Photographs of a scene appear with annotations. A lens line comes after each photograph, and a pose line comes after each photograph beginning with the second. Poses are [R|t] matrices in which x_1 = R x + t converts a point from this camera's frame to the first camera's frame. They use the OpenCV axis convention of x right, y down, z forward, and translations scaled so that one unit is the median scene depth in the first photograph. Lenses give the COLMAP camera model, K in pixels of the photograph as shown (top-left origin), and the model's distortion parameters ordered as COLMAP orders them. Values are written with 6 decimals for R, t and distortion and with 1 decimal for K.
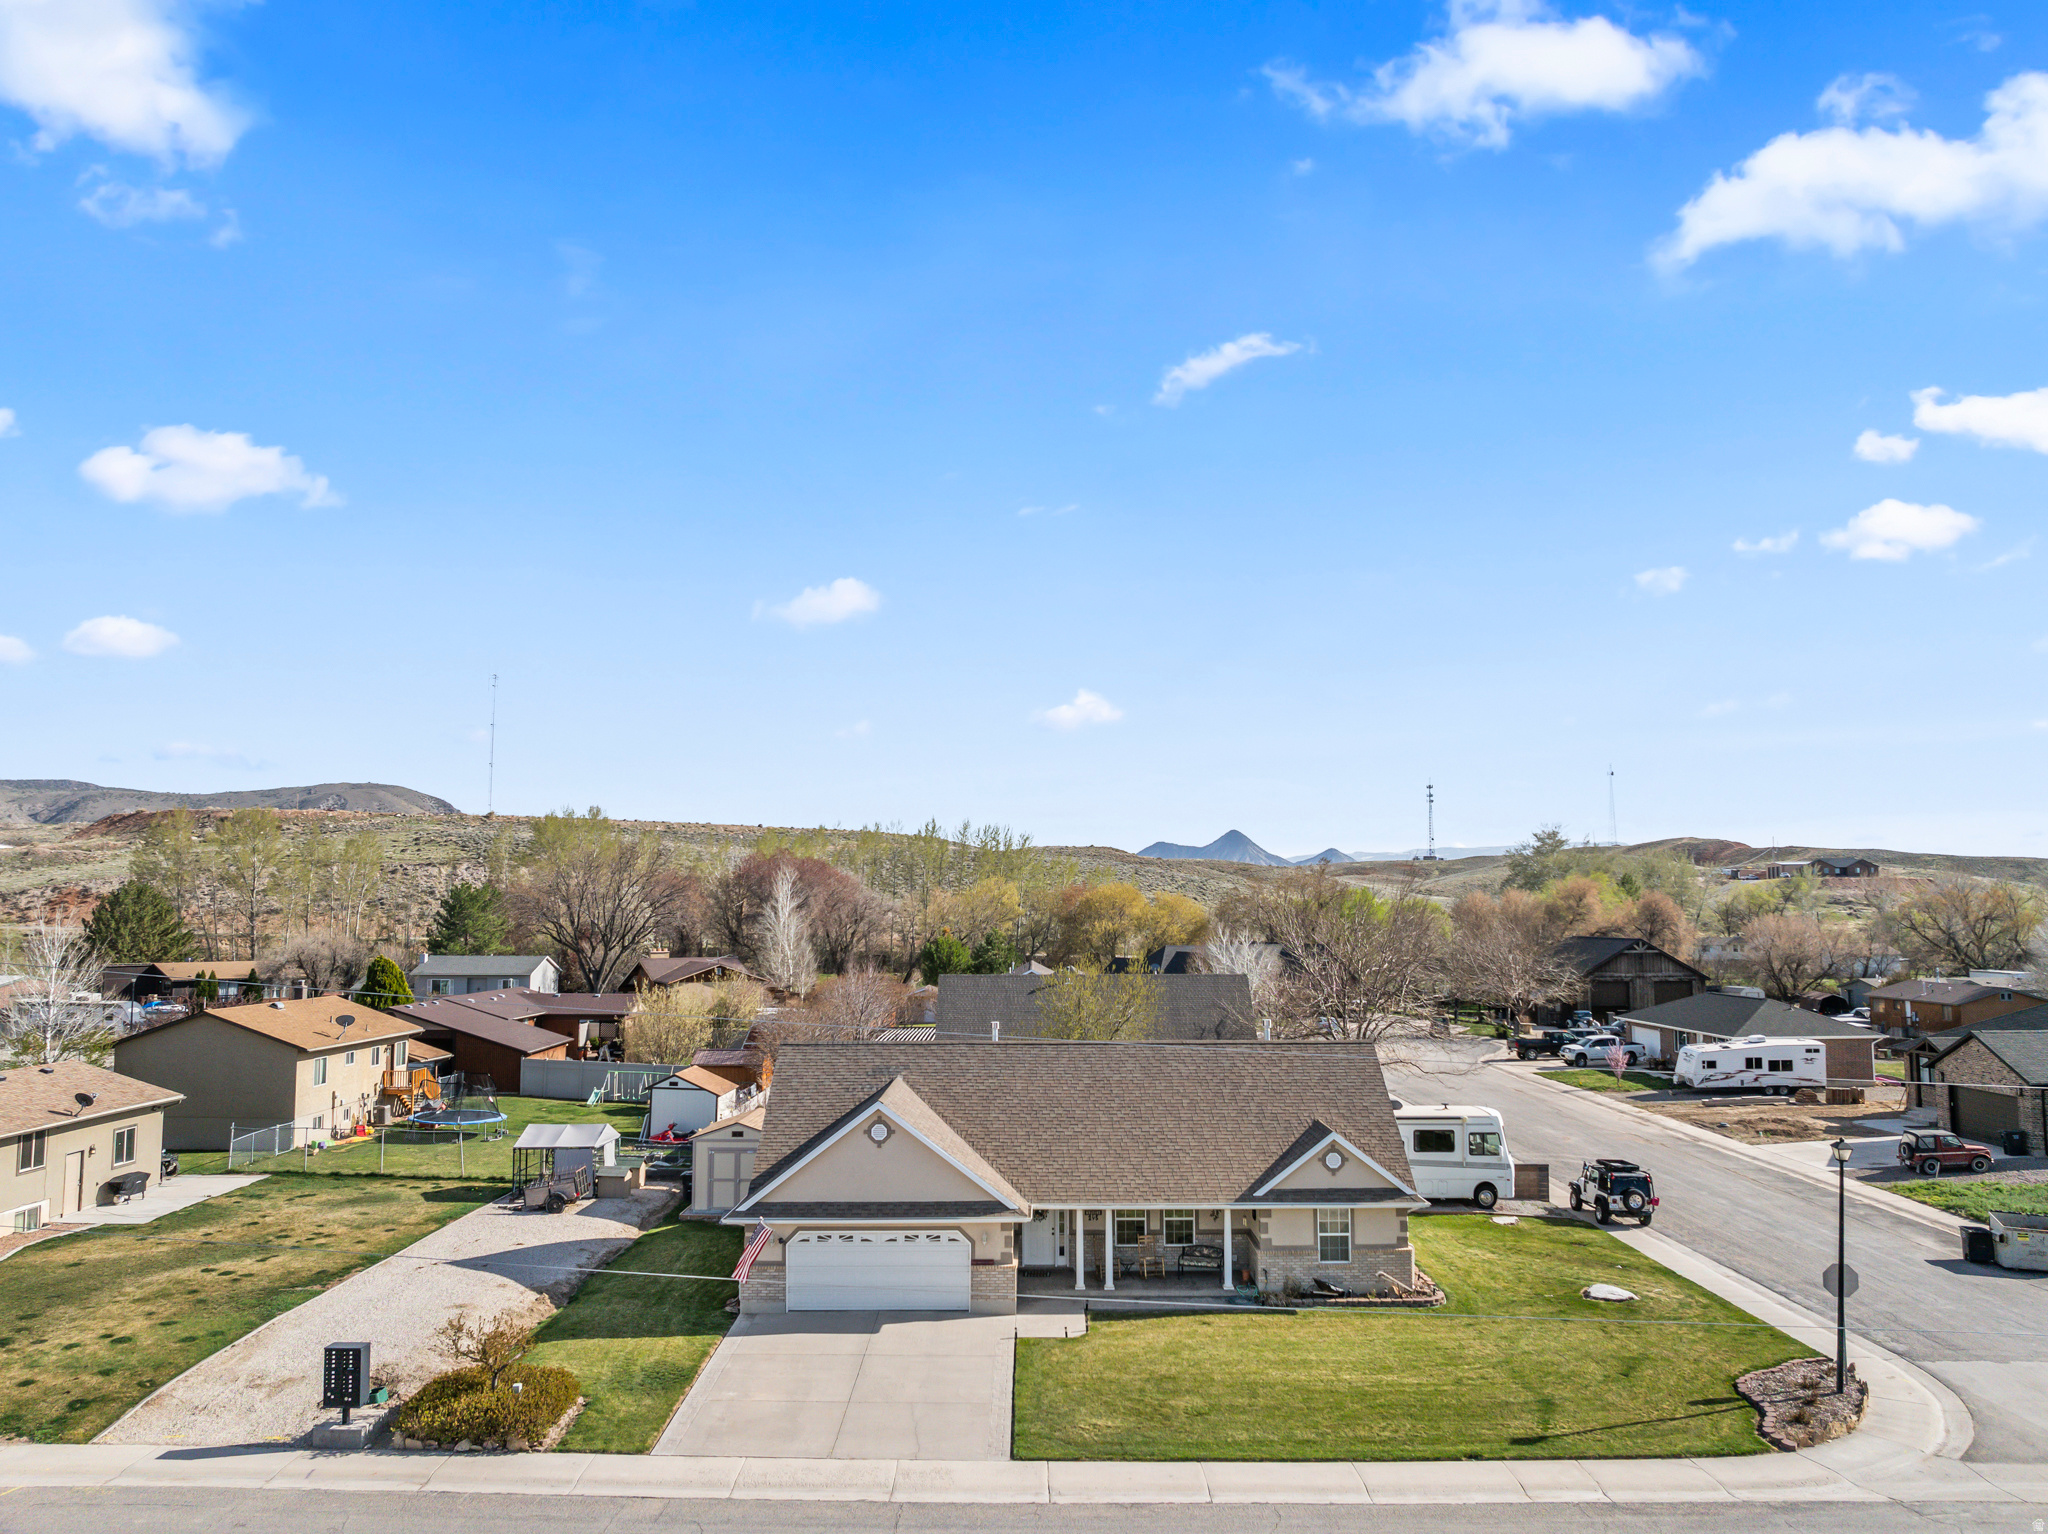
lens RADIAL K [[1496.1, 0, 1047.2], [0, 1496.1, 770.4], [0, 0, 1]] dist [-0.069613, 0.057554]
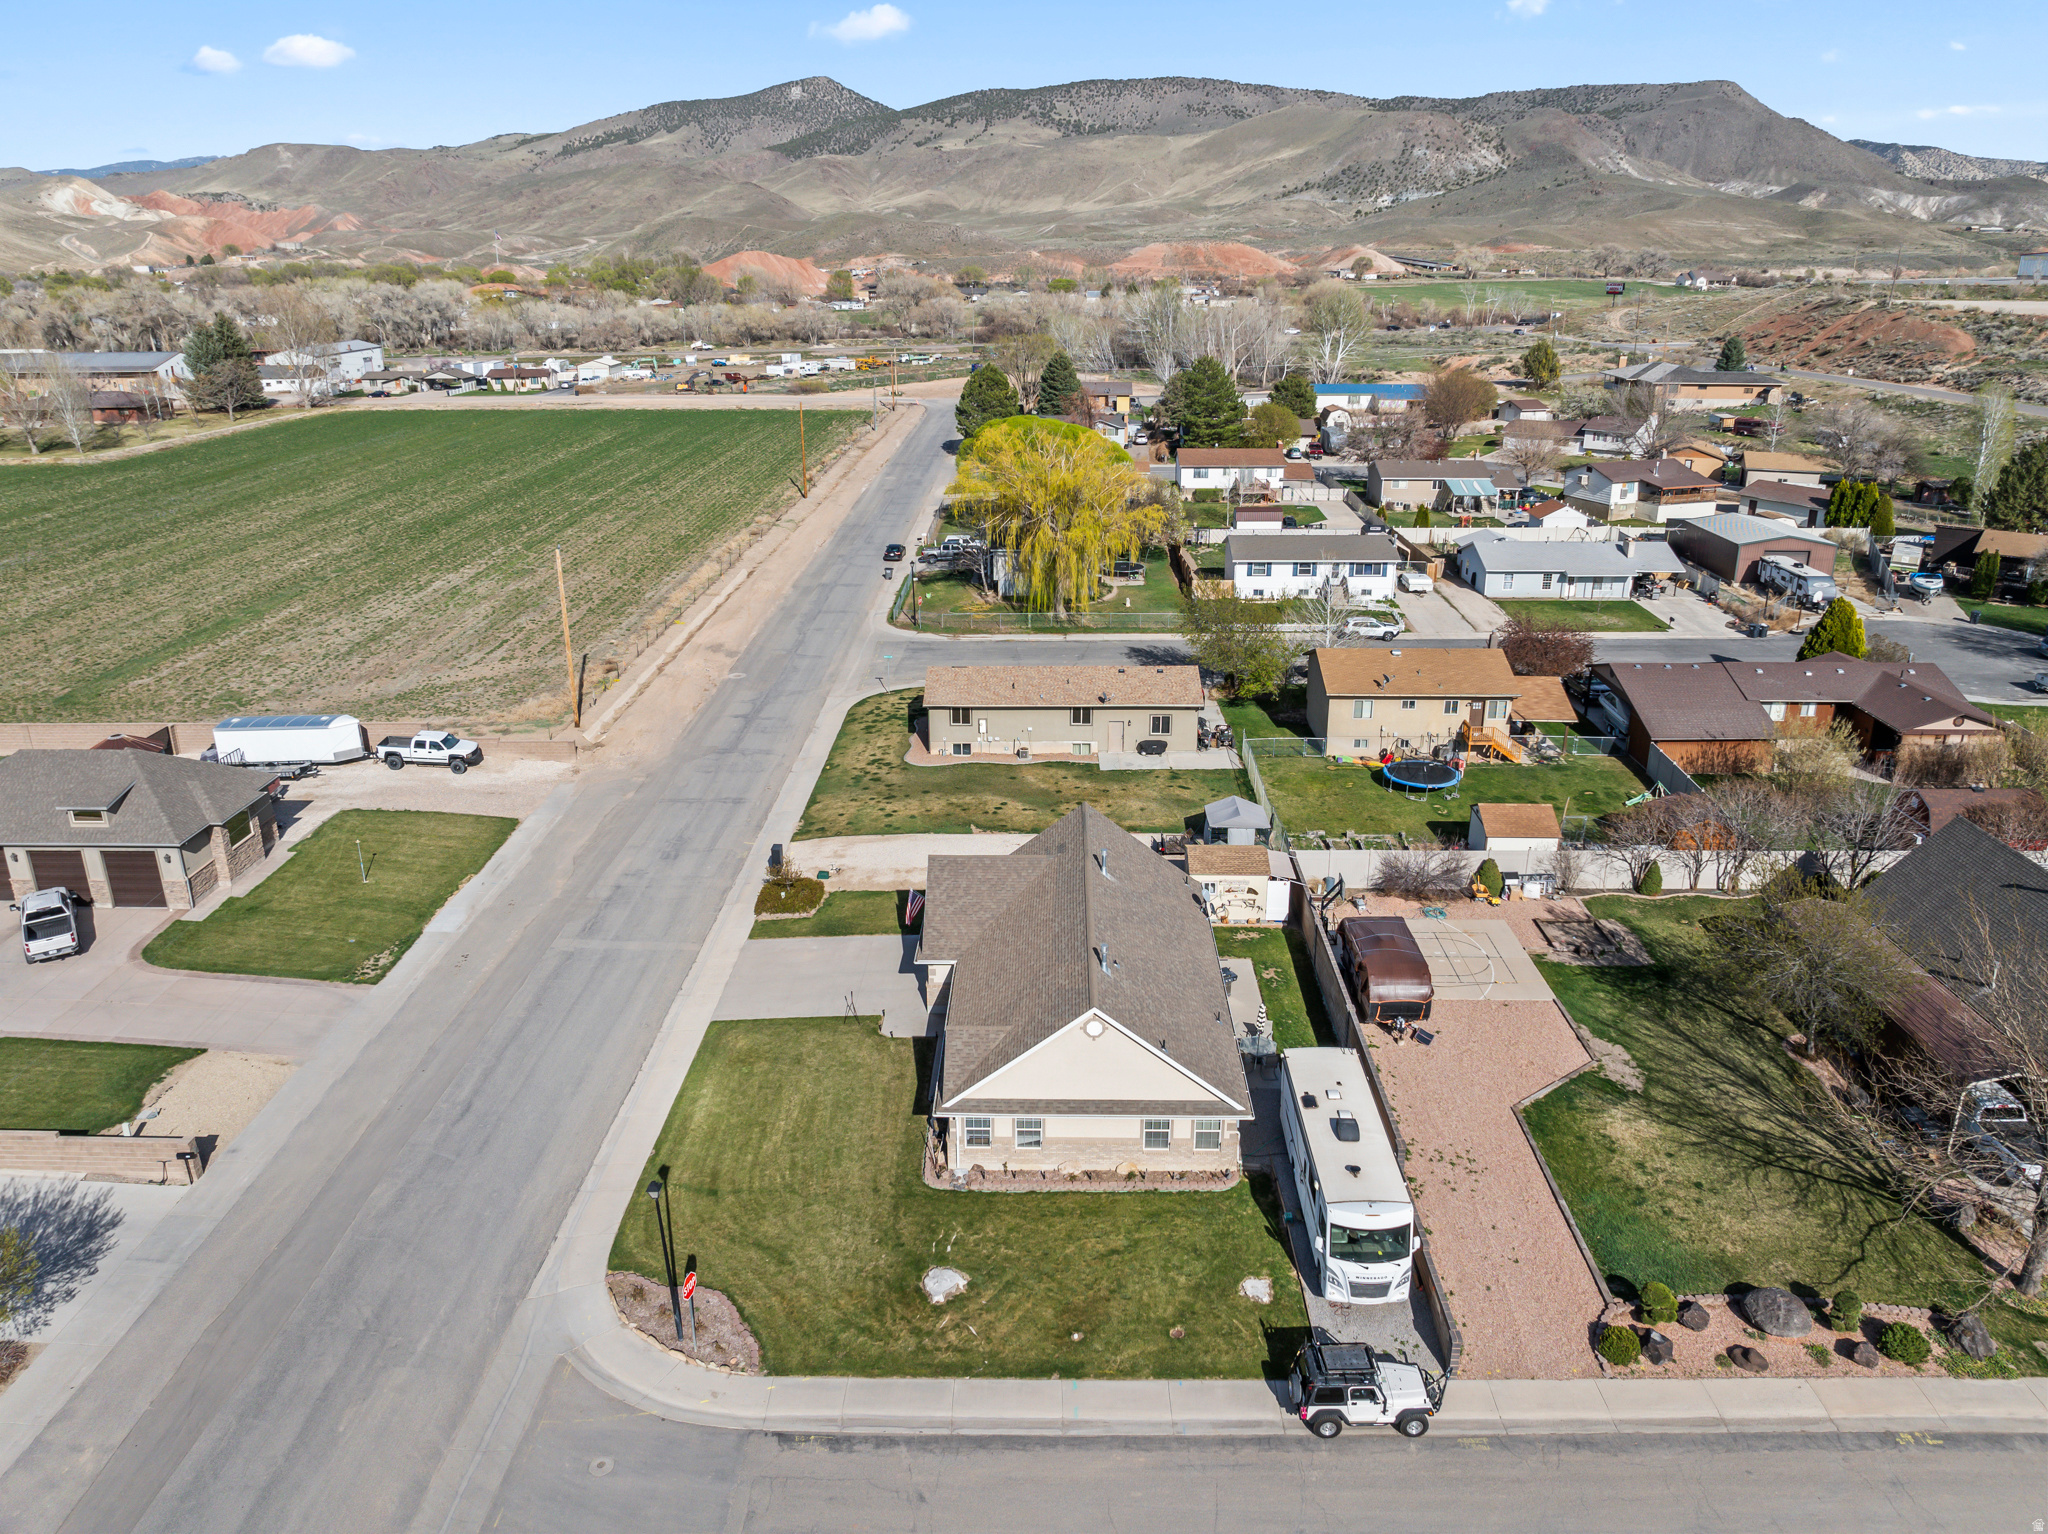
lens RADIAL K [[1439.5, 0, 1024.0], [0, 1439.5, 767.0], [0, 0, 1]] dist [-0.060377, 0.027278]
pose [[-0.029528, 0.340152, -0.939907, 1.572773], [0.101719, 0.936458, 0.335709, -0.453490], [0.994375, -0.085694, -0.062252, 1.450387]]
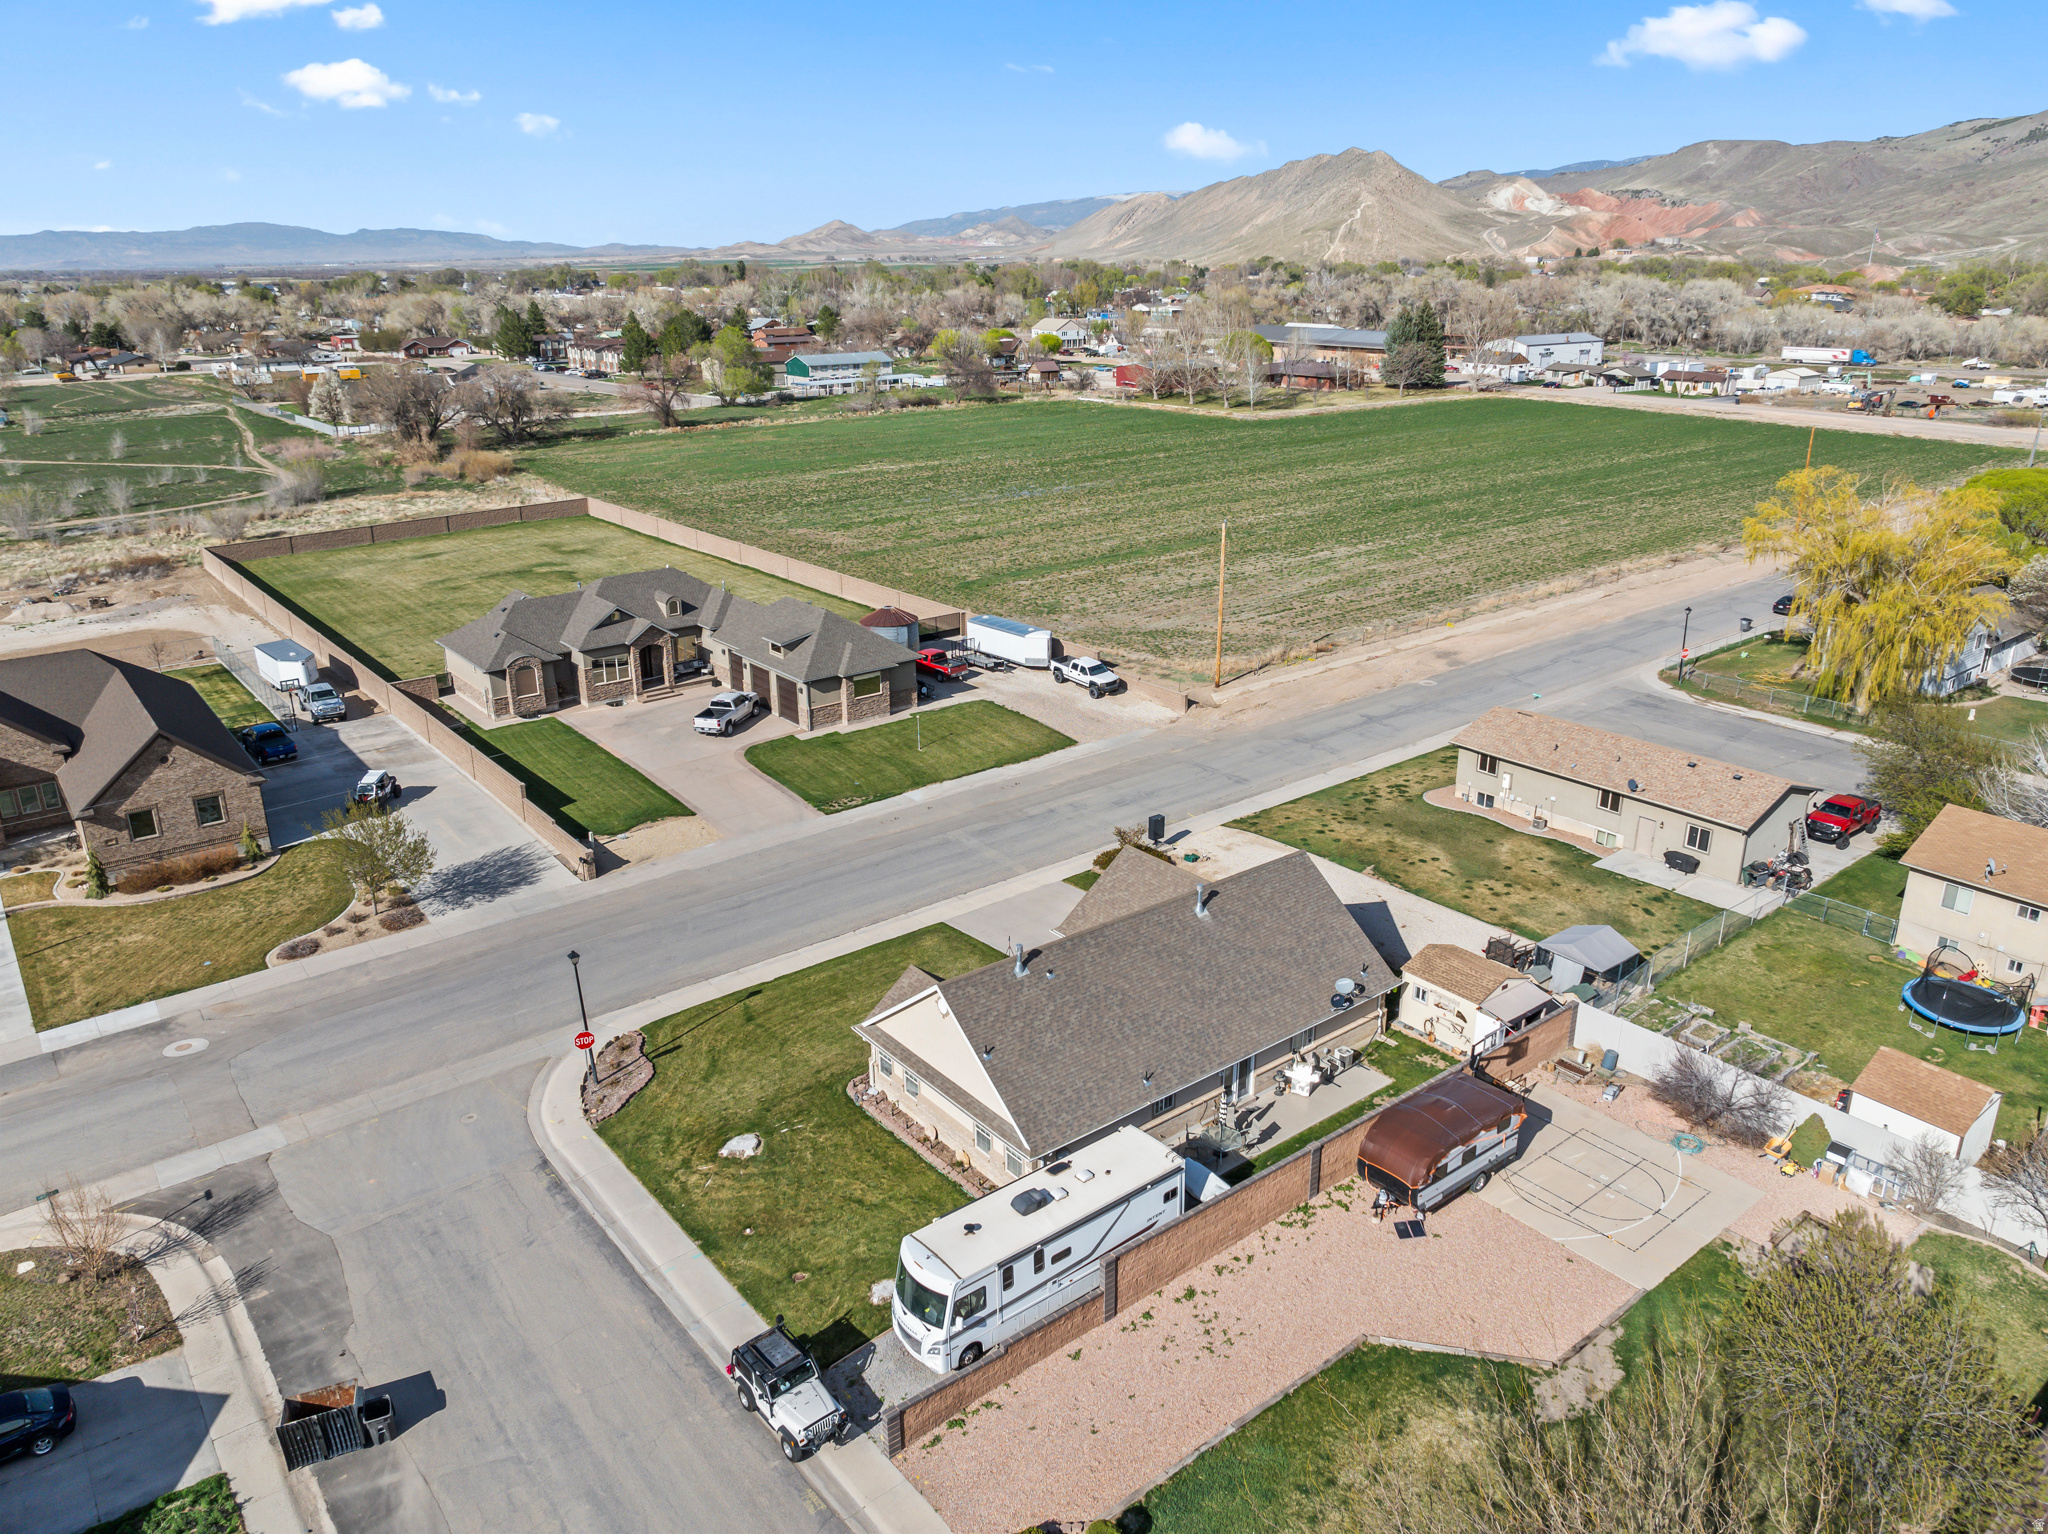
lens RADIAL K [[1423.4, 0, 1024.0], [0, 1423.4, 767.0], [0, 0, 1]] dist [-0.049060, 0.020953]
pose [[-0.791869, 0.213498, -0.572155, 1.029885], [0.067754, 0.961829, 0.265130, -0.342036], [0.606920, 0.171183, -0.776108, 2.564691]]
